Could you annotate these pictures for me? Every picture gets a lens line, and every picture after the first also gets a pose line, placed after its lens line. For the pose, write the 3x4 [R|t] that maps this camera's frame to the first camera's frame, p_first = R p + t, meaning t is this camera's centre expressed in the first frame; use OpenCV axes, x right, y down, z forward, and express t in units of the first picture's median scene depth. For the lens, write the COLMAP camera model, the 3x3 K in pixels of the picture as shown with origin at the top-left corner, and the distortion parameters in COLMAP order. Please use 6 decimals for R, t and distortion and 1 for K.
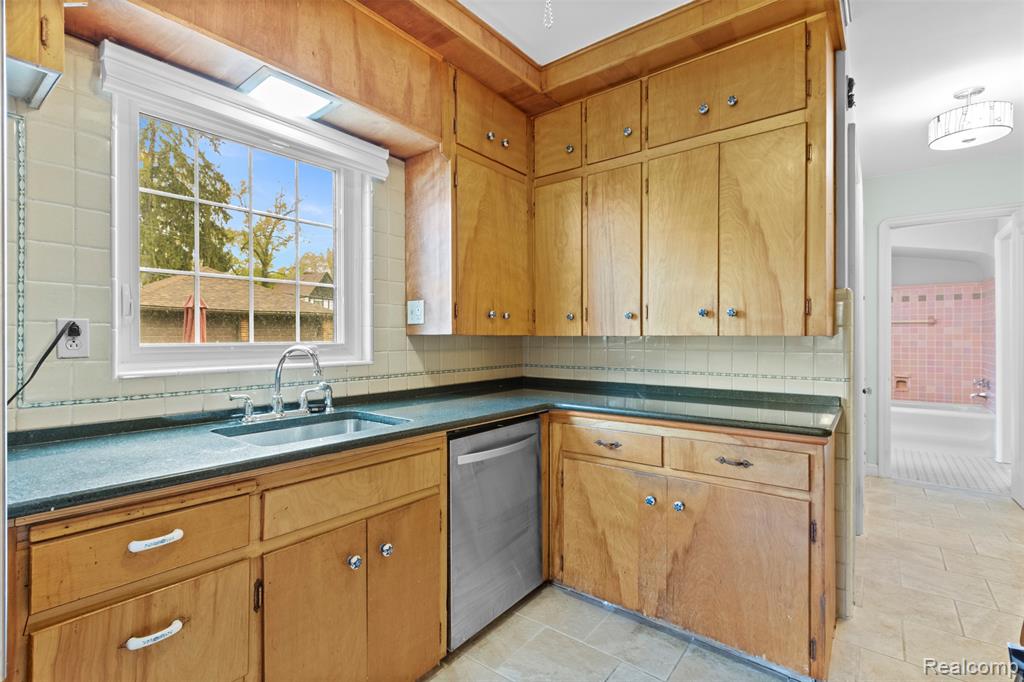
lens RADIAL K [[466.5, 0, 512.0], [0, 466.5, 341.0], [0, 0, 1]] dist [-0.000991, -0.000702]
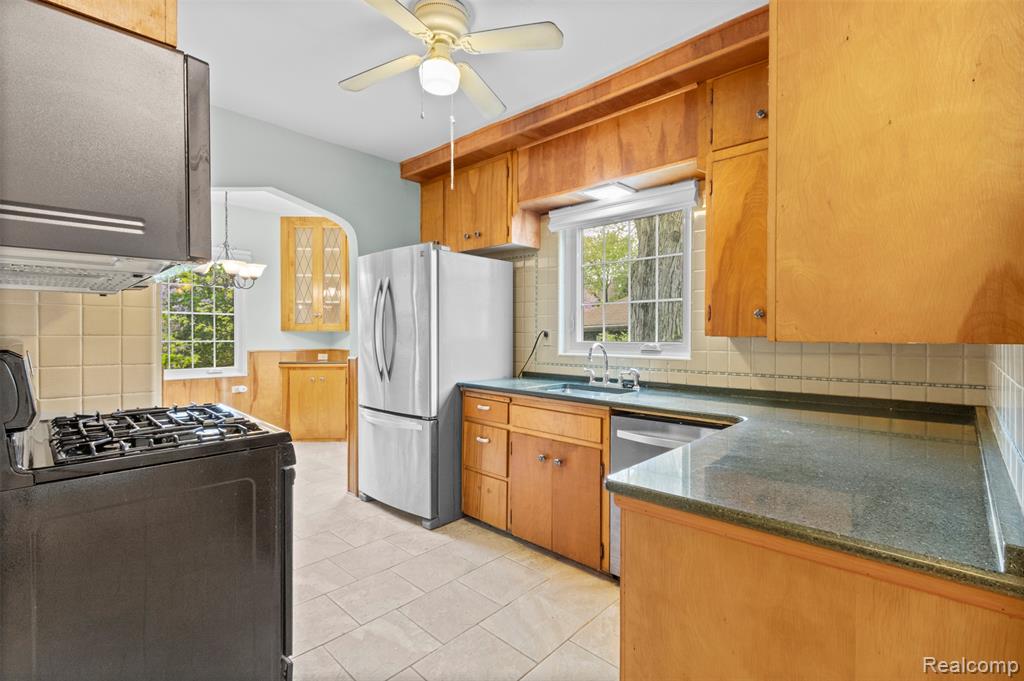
lens RADIAL K [[470.2, 0, 511.3], [0, 470.2, 333.6], [0, 0, 1]] dist [0.000032, -0.000883]
pose [[-0.099237, -0.006893, -0.995040, 1.154947], [-0.013133, 0.999898, -0.005617, -0.008469], [0.994977, 0.012510, -0.099317, 0.793861]]
